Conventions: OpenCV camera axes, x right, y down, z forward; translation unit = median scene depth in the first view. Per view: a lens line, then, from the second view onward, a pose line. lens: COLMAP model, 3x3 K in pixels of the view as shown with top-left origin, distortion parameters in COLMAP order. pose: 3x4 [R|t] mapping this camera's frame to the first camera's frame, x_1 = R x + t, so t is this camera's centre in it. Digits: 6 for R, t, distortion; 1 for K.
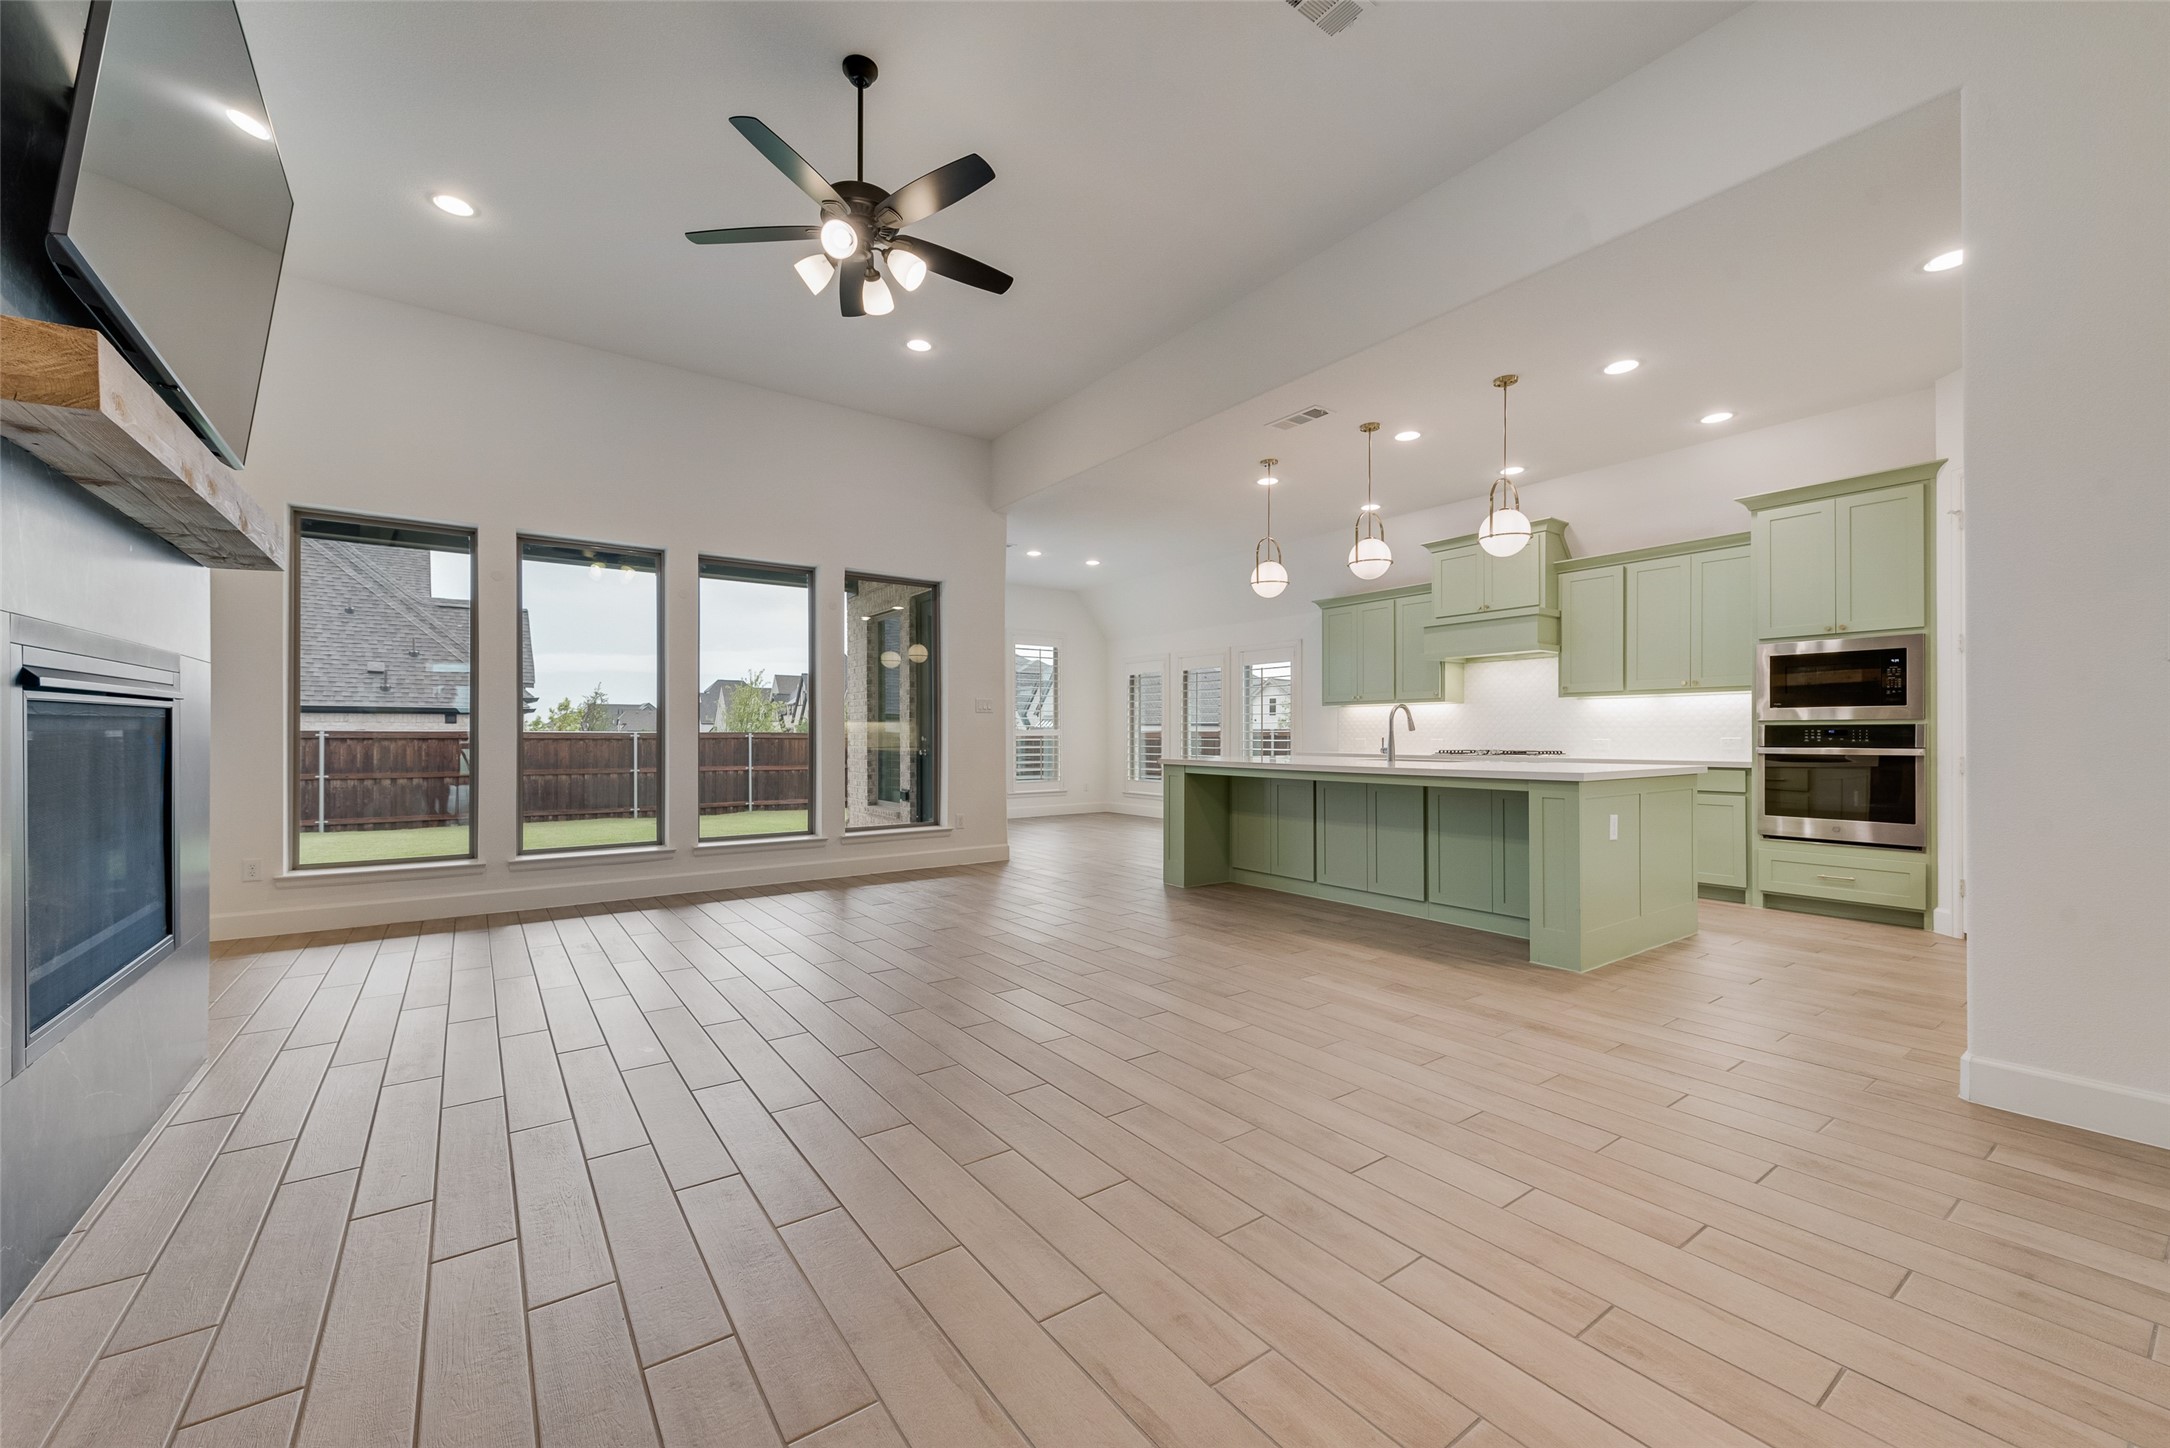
lens RADIAL K [[890.1, 0, 1096.0], [0, 890.1, 738.7], [0, 0, 1]] dist [0.003056, 0.000057]
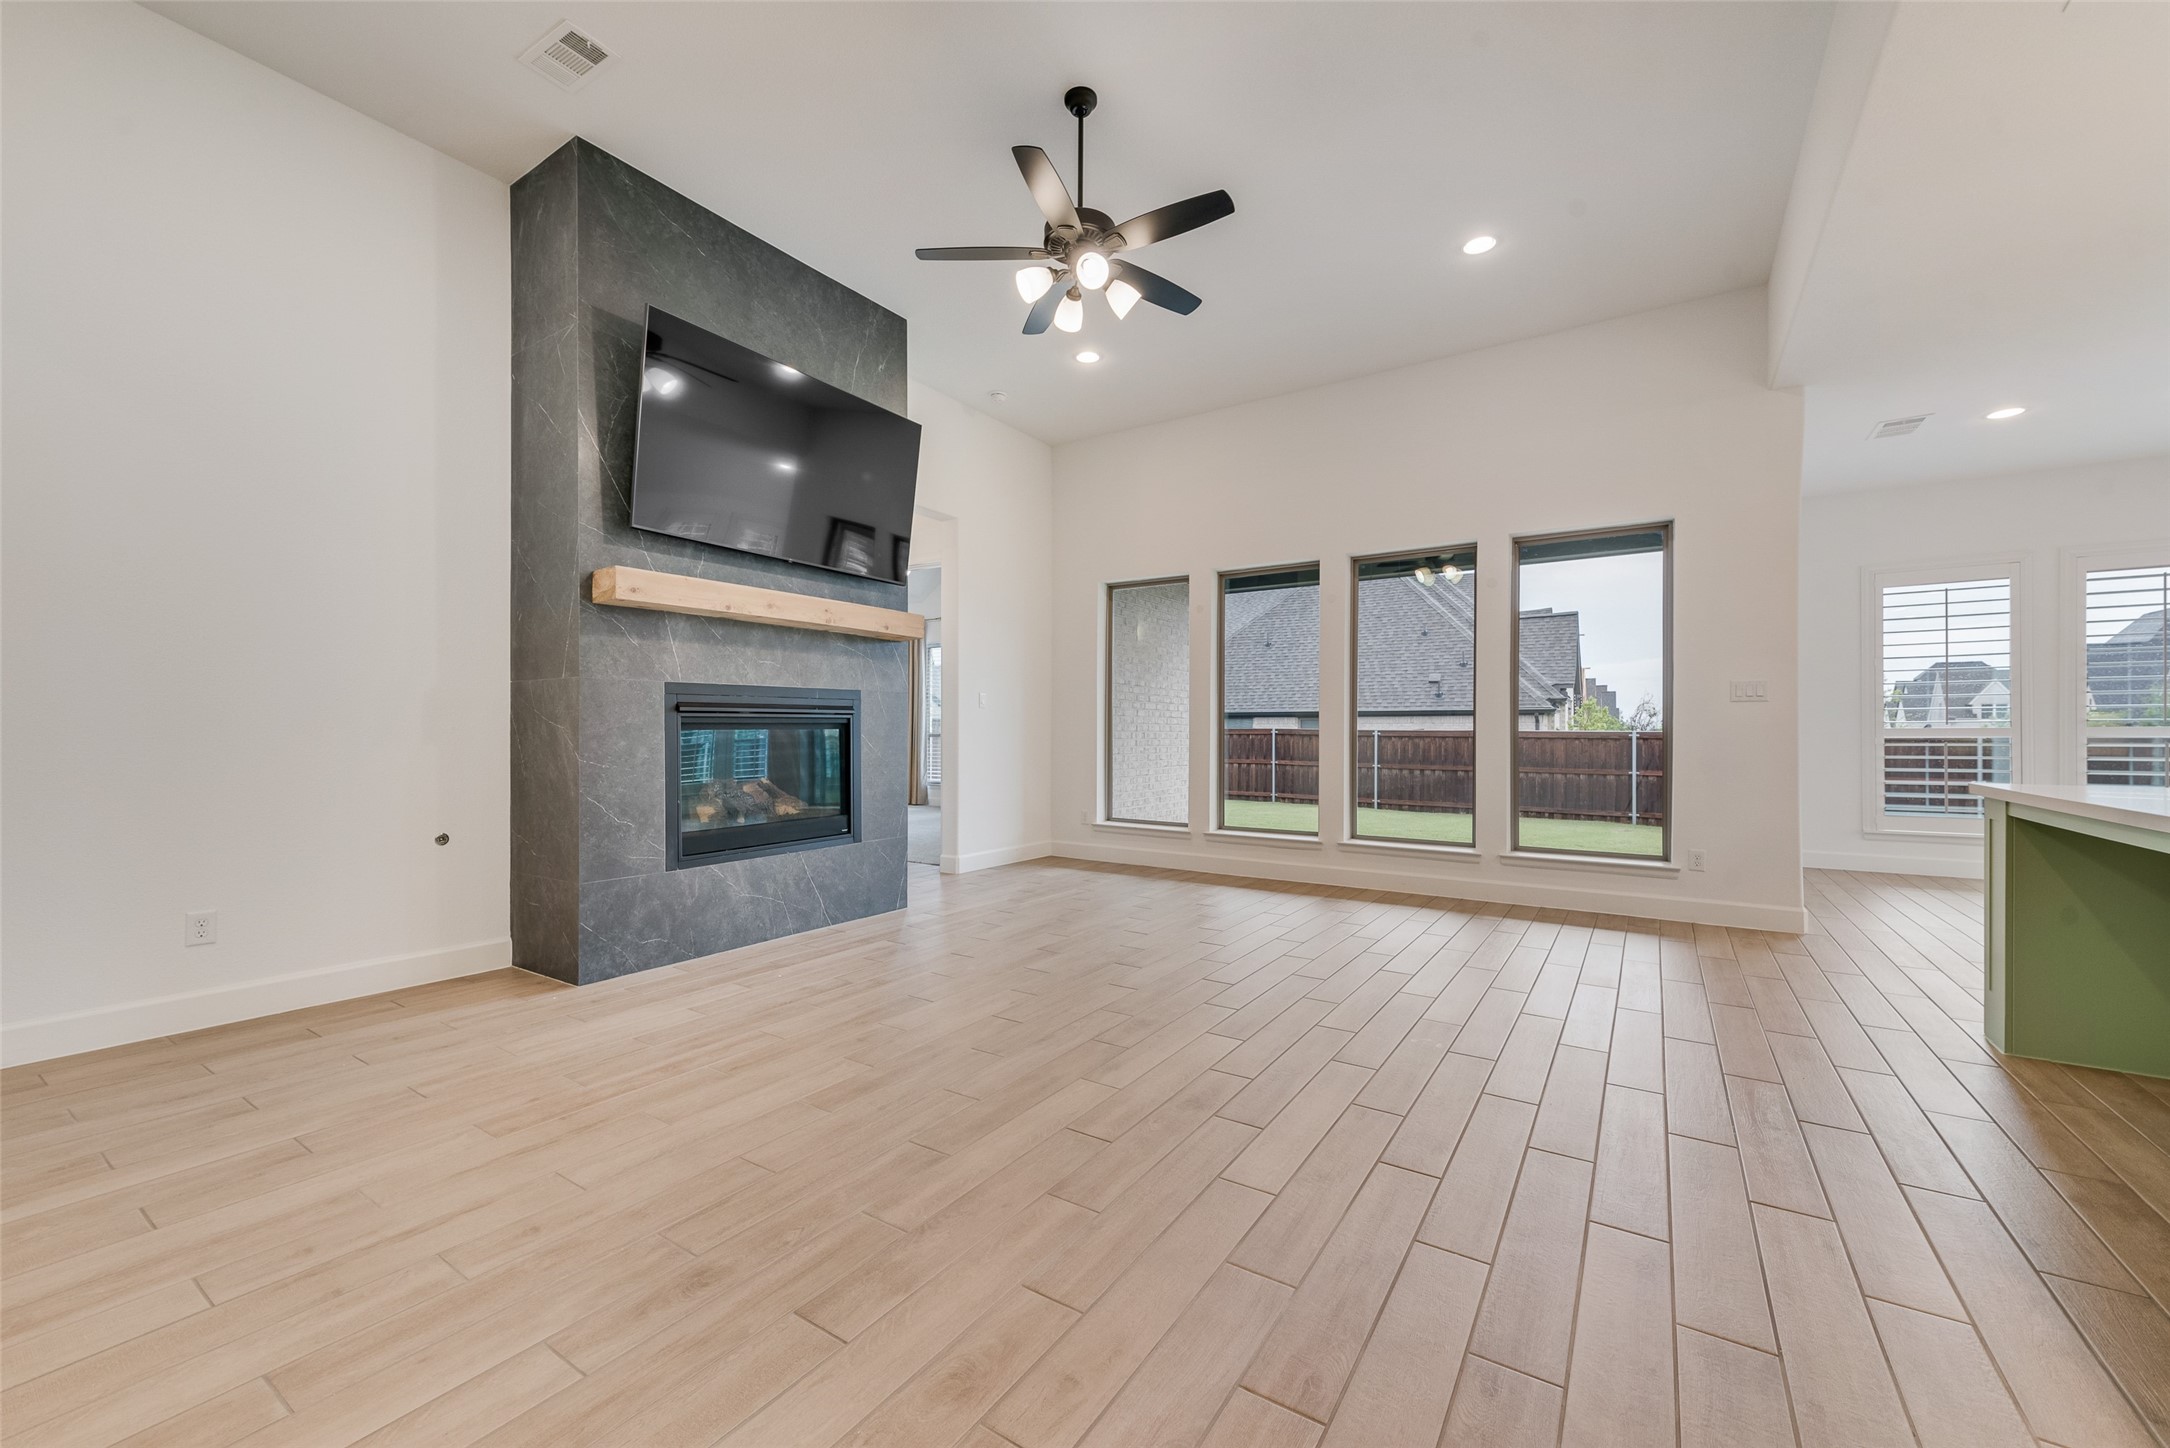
lens RADIAL K [[890.1, 0, 1096.0], [0, 890.1, 738.7], [0, 0, 1]] dist [0.003056, 0.000057]
pose [[0.309819, 0.008501, -0.950758, 0.226419], [-0.008322, 0.999946, 0.006229, -0.001115], [0.950759, 0.005982, 0.309873, 0.210945]]
